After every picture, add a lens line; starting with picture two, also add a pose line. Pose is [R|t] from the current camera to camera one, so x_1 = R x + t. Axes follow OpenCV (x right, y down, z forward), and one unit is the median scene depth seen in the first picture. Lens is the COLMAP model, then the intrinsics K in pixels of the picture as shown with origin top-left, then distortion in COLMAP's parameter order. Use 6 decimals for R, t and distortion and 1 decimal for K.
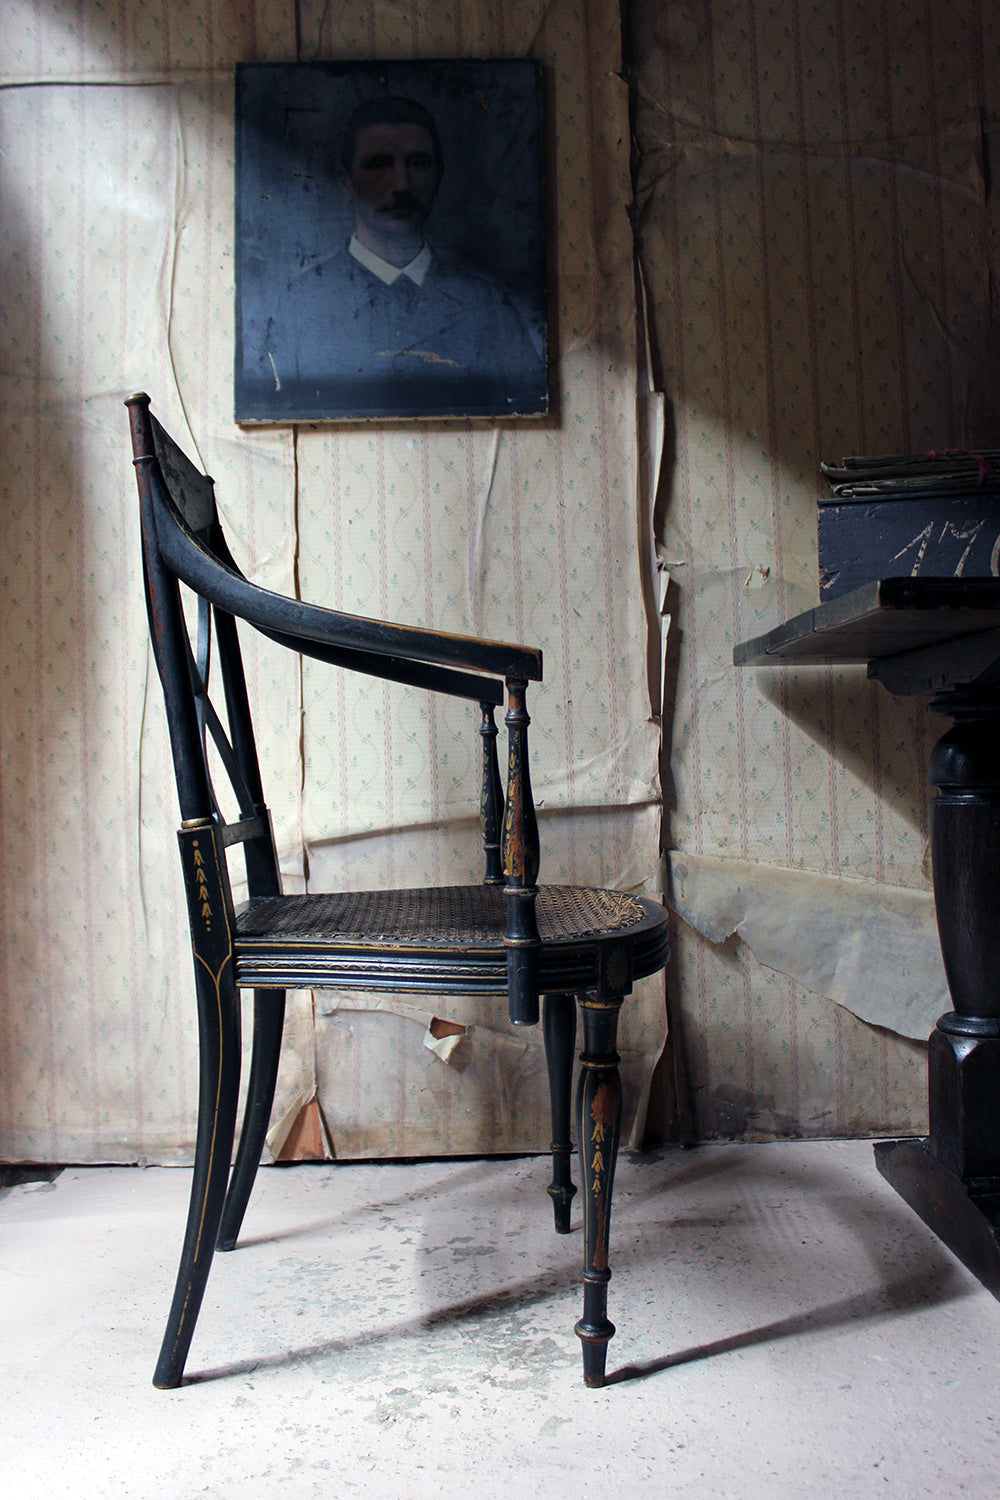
lens RADIAL K [[1351.6, 0, 492.2], [0, 1351.6, 749.1], [0, 0, 1]] dist [-0.157288, 0.145947]
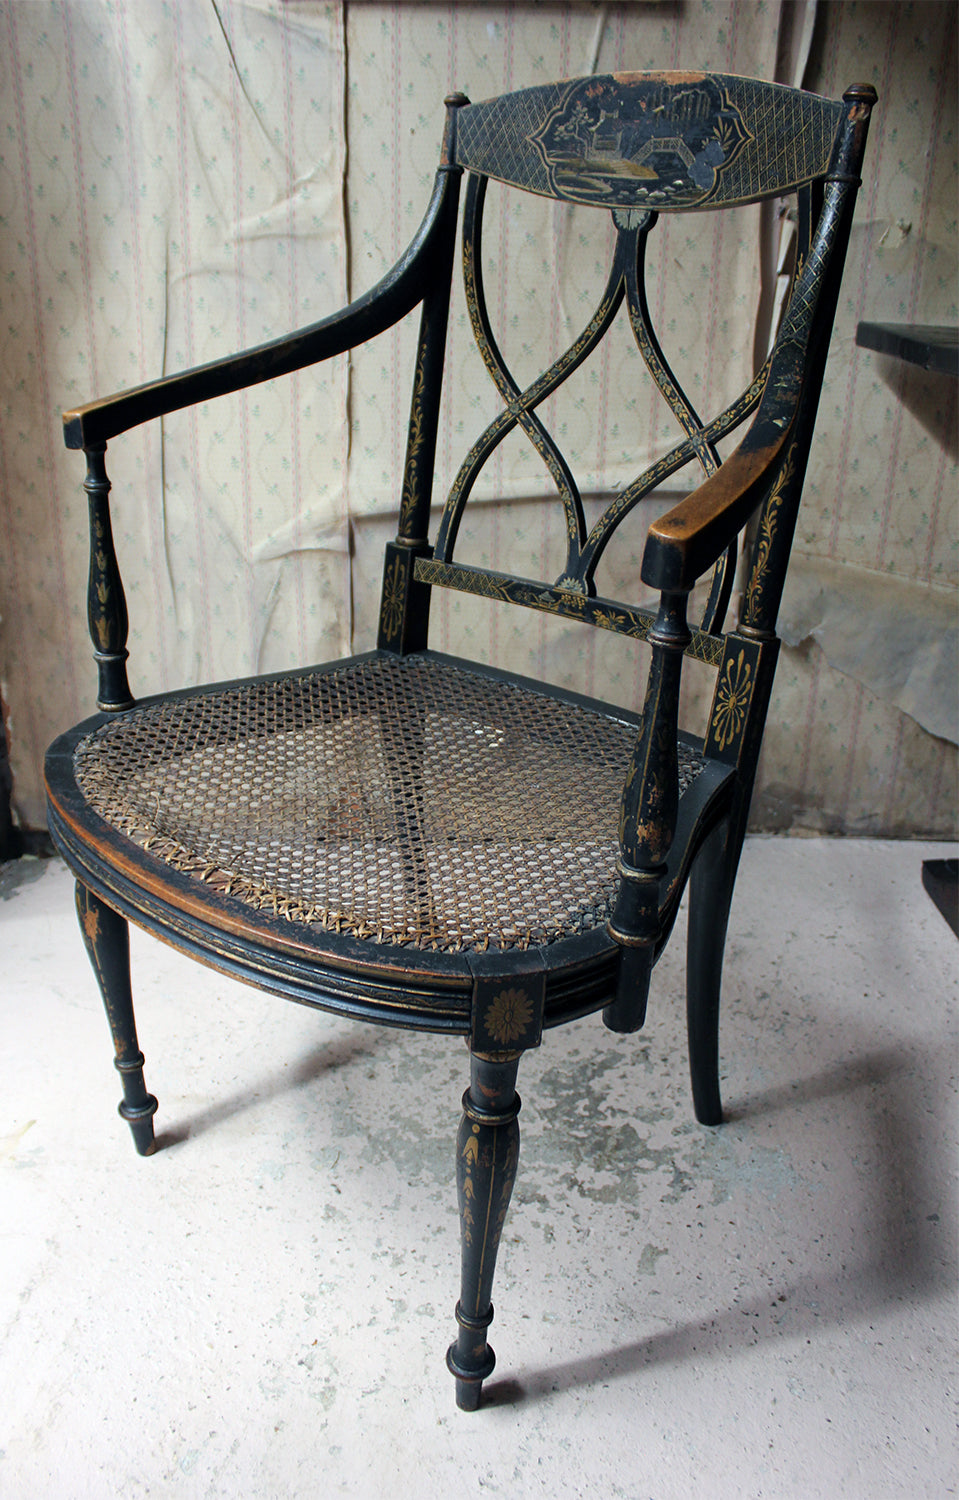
lens RADIAL K [[1242.6, 0, 453.5], [0, 1242.6, 753.7], [0, 0, 1]] dist [-0.169036, 0.145885]
pose [[0.998958, 0.039283, 0.023247, -0.083561], [-0.045333, 0.913344, 0.404657, -0.121000], [-0.005336, -0.405289, 0.914173, 0.185808]]
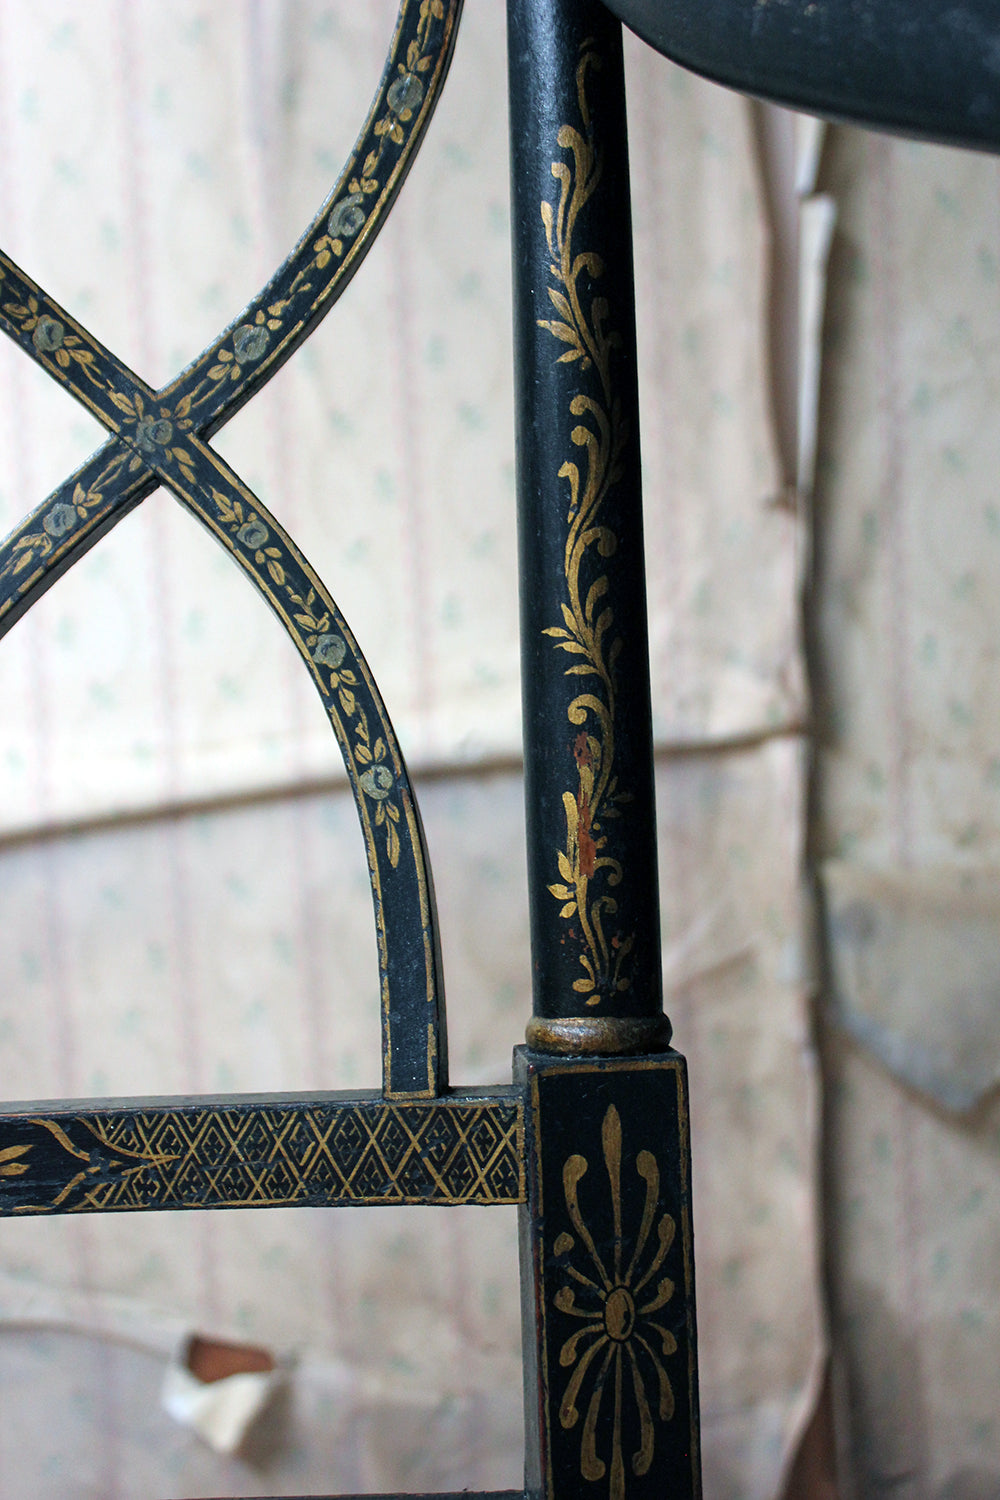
lens RADIAL K [[1494.7, 0, 453.1], [0, 1494.7, 742.6], [0, 0, 1]] dist [-0.018708, -0.006909]
pose [[0.997913, -0.025912, 0.059140, 0.008362], [0.019440, 0.994014, 0.107507, -0.002269], [-0.061572, -0.106133, 0.992444, 0.606696]]
